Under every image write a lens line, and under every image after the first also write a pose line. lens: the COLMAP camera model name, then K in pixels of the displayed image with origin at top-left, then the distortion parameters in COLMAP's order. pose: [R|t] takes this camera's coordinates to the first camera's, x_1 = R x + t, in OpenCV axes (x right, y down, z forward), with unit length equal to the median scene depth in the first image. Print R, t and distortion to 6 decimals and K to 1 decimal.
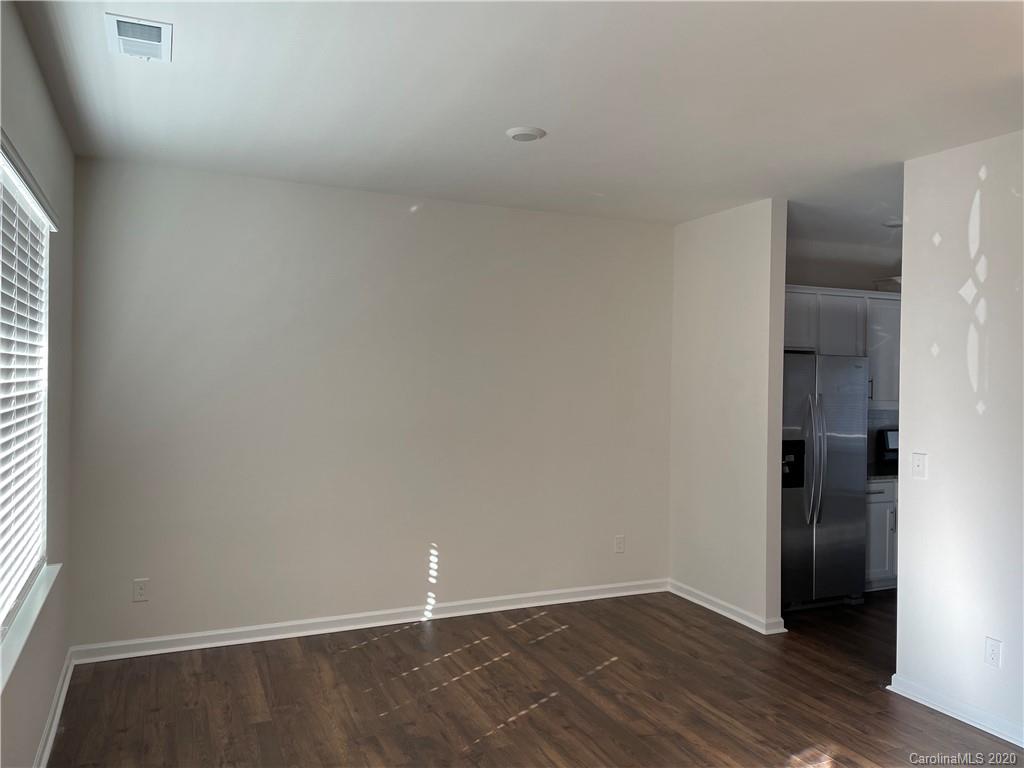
lens RADIAL K [[774.3, 0, 508.5], [0, 774.3, 383.5], [0, 0, 1]] dist [0.084618, -0.104668]
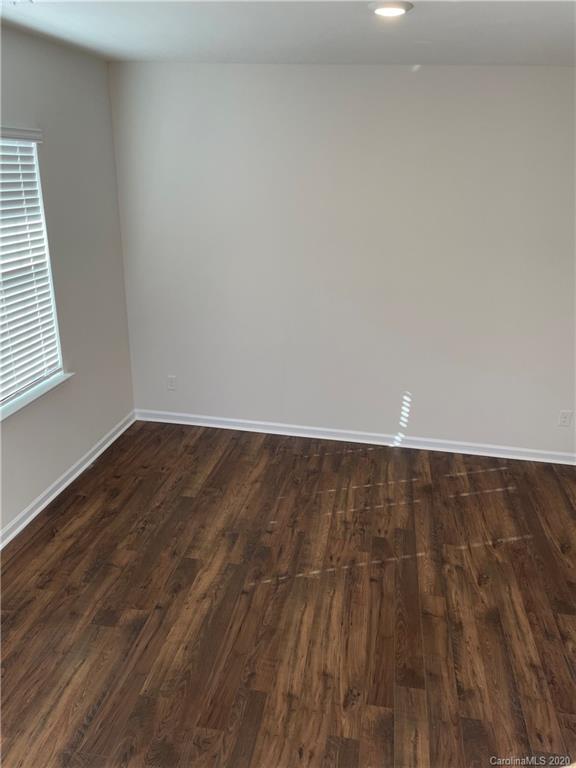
lens RADIAL K [[580.7, 0, 287.7], [0, 580.7, 383.6], [0, 0, 1]] dist [0.084618, -0.104668]
pose [[0.829974, 0.204491, -0.518967, 0.351083], [-0.024068, 0.942640, 0.332943, -0.133614], [0.557283, -0.263844, 0.787288, 0.283346]]
